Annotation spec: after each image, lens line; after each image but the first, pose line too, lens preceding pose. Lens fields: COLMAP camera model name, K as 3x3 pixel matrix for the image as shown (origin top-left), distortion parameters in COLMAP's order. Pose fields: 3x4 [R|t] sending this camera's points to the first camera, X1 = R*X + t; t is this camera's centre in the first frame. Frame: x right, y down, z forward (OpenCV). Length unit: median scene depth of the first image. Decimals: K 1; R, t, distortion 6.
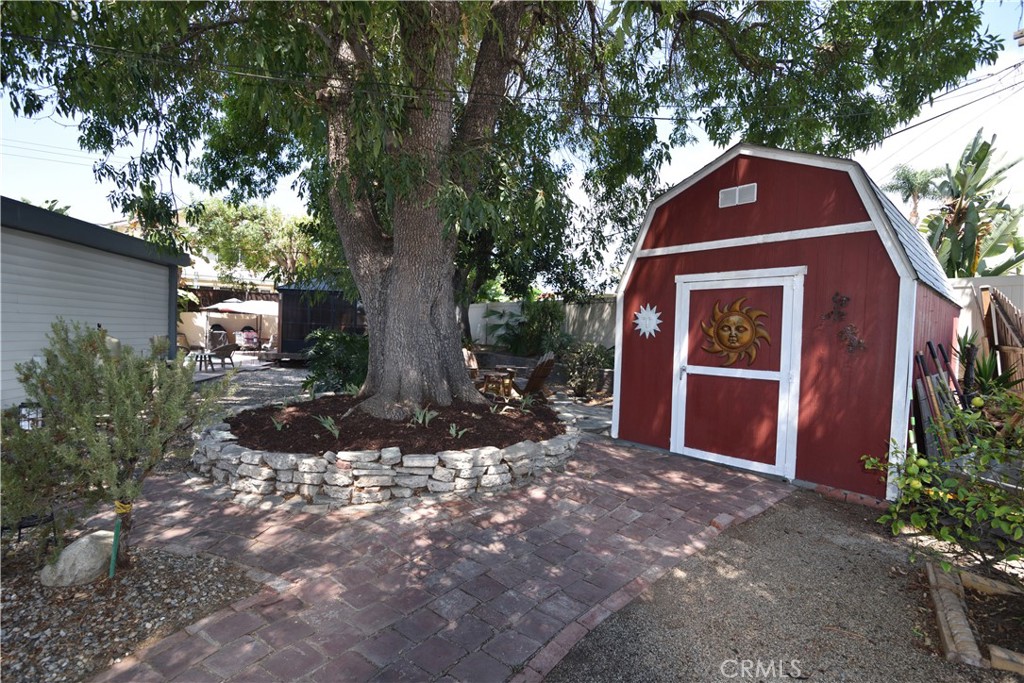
lens RADIAL K [[482.8, 0, 511.0], [0, 482.8, 345.0], [0, 0, 1]] dist [0.000738, 0.000403]
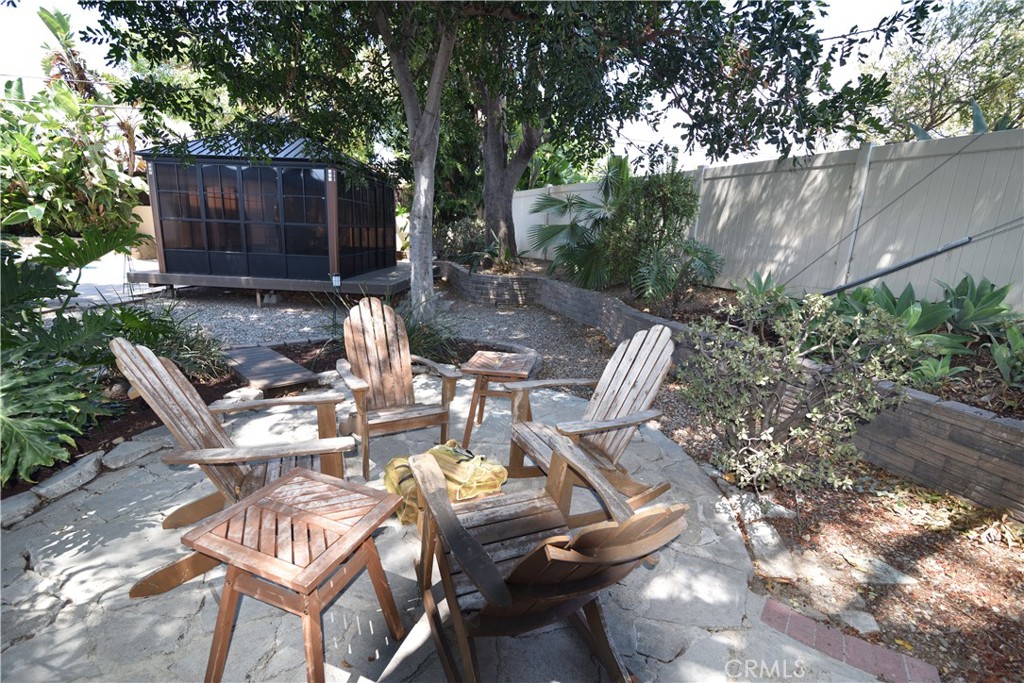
lens RADIAL K [[482.8, 0, 511.0], [0, 482.8, 345.0], [0, 0, 1]] dist [0.000738, 0.000403]
pose [[0.979746, 0.056276, -0.192172, 0.099598], [-0.019187, 0.981664, 0.189653, -0.038835], [0.199321, -0.182125, 0.962861, 1.396793]]
